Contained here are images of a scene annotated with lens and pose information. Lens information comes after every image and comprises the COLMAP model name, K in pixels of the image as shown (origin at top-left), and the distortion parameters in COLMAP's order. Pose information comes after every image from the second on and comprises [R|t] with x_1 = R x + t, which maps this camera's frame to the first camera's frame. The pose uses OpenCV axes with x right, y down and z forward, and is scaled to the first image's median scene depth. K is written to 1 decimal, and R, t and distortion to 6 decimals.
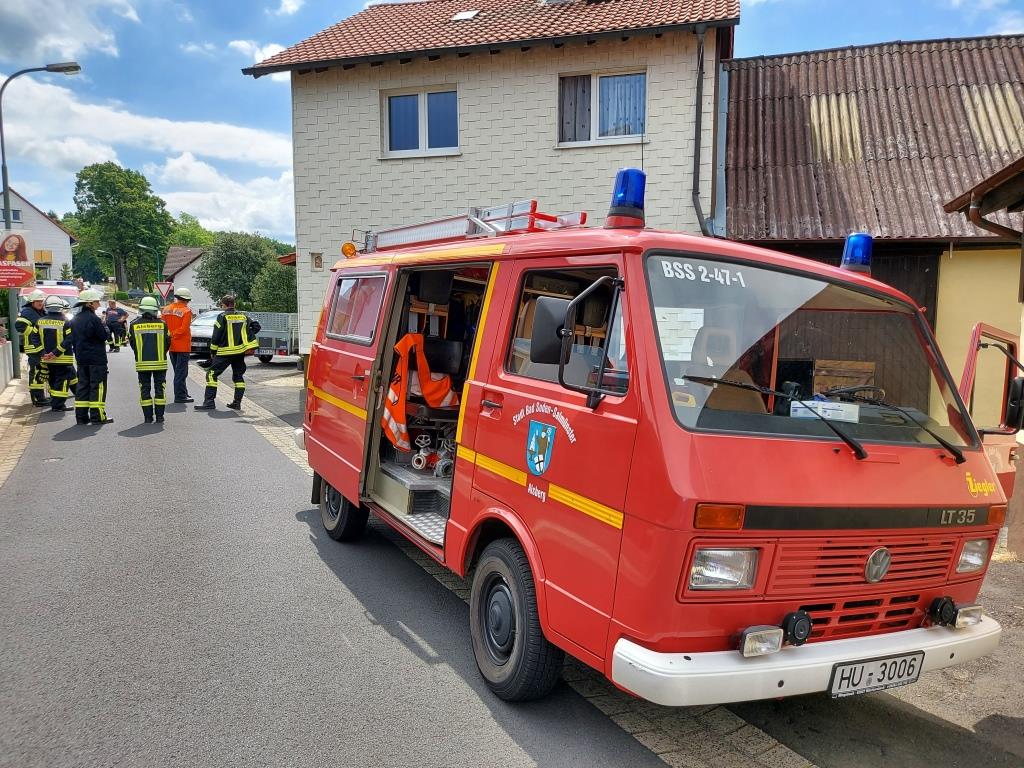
lens RADIAL K [[719.2, 0, 513.4], [0, 719.2, 399.7], [0, 0, 1]] dist [0.000766, -0.004261]
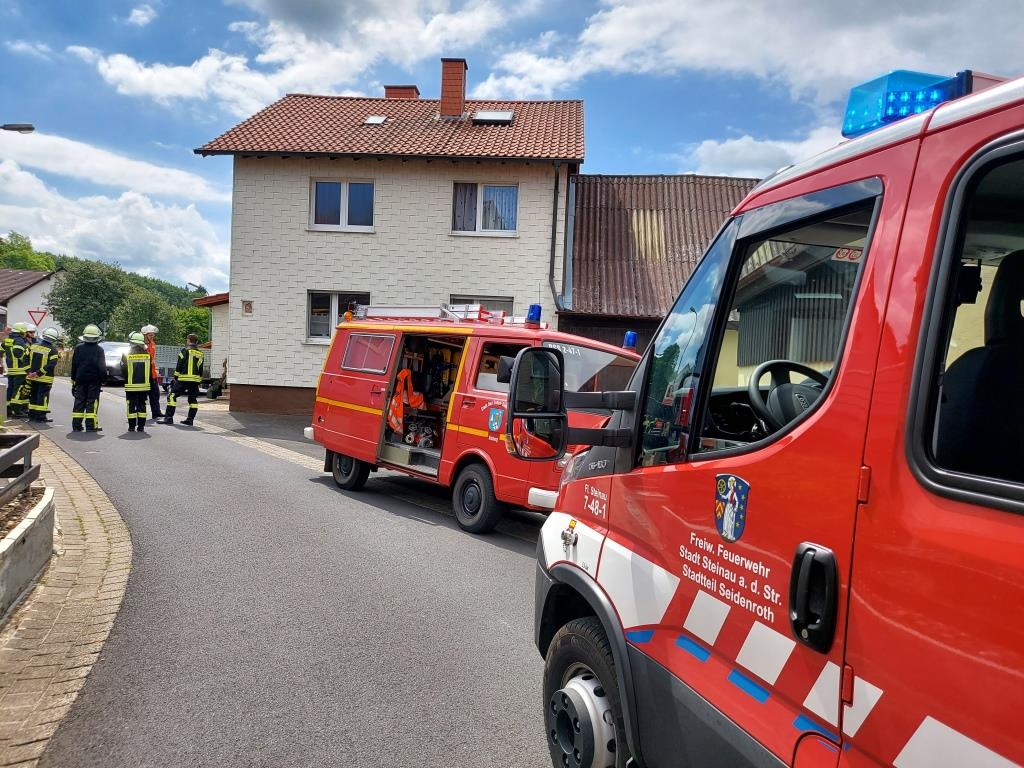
lens RADIAL K [[744.2, 0, 504.4], [0, 744.2, 415.6], [0, 0, 1]] dist [0.013219, -0.004349]
pose [[0.979641, 0.027438, 0.198873, -0.108266], [-0.019153, 0.998871, -0.043462, 0.041263], [-0.199841, 0.038769, 0.979061, -0.358131]]
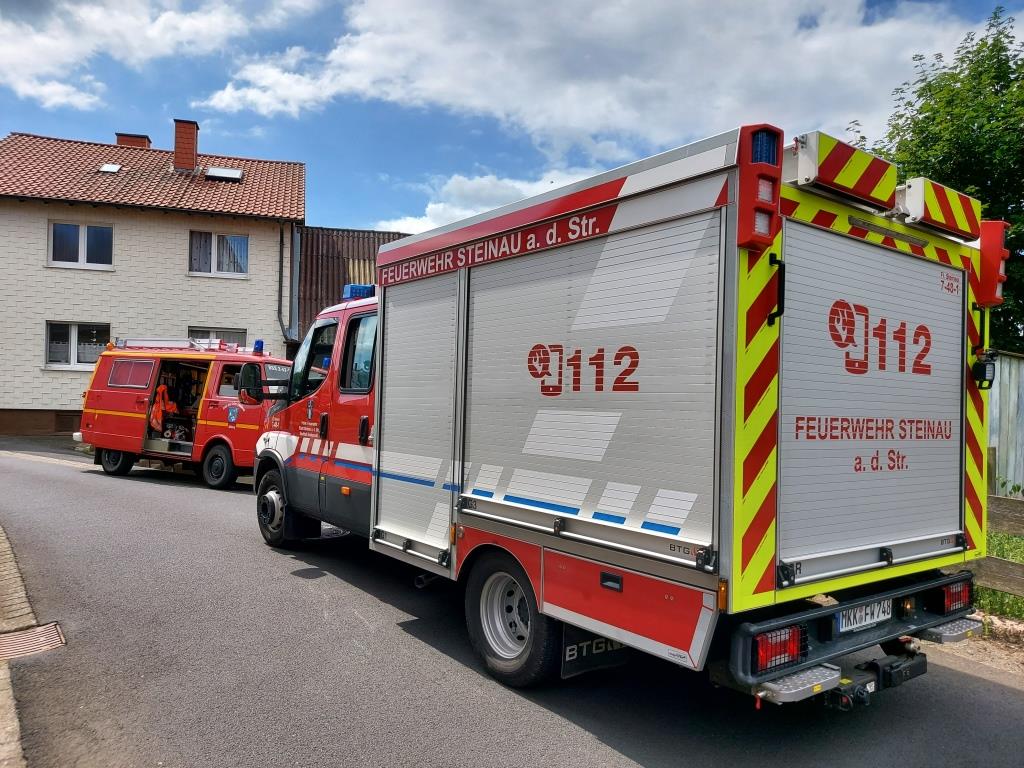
lens RADIAL K [[744.2, 0, 504.4], [0, 744.2, 415.6], [0, 0, 1]] dist [0.013219, -0.004349]
pose [[0.866865, 0.008571, 0.498469, -0.148044], [0.031956, 0.996841, -0.072714, 0.088686], [-0.497517, 0.078962, 0.863853, -0.707204]]
